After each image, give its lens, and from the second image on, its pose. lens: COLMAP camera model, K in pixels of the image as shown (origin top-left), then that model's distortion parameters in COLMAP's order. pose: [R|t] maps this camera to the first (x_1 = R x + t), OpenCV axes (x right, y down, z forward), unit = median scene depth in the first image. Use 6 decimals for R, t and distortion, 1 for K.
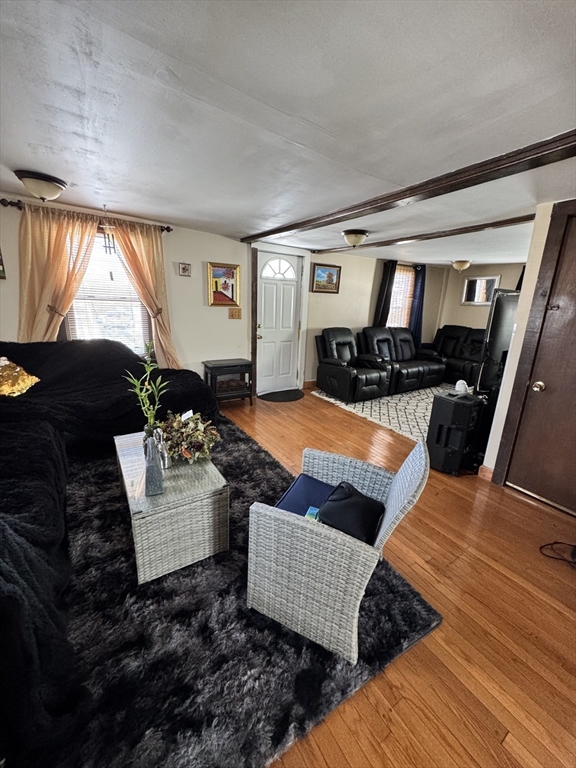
lens RADIAL K [[307.5, 0, 284.8], [0, 307.5, 384.6], [0, 0, 1]] dist [0.003864, 0.000114]
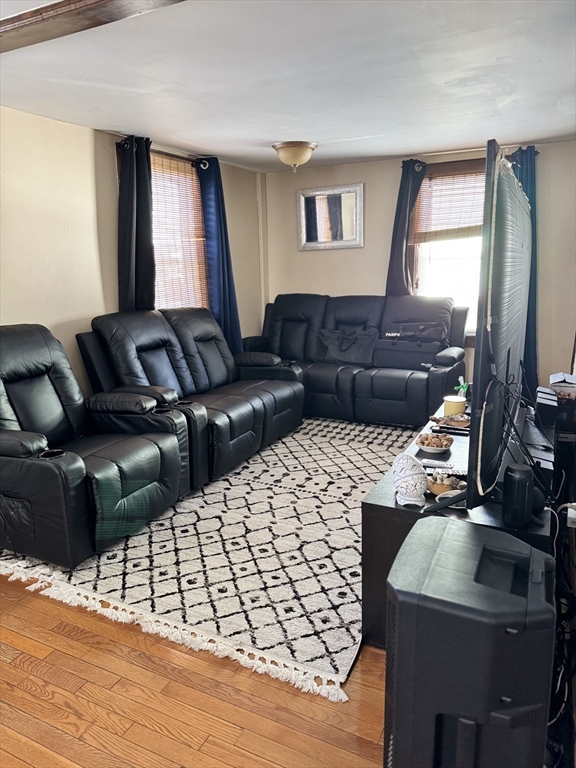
lens RADIAL K [[538.0, 0, 287.1], [0, 538.0, 385.8], [0, 0, 1]] dist [0.019834, -0.002751]
pose [[0.857473, -0.163257, 0.487942, 0.136598], [0.188399, 0.982089, -0.002489, -0.066336], [-0.478797, 0.094063, 0.872872, 0.366210]]
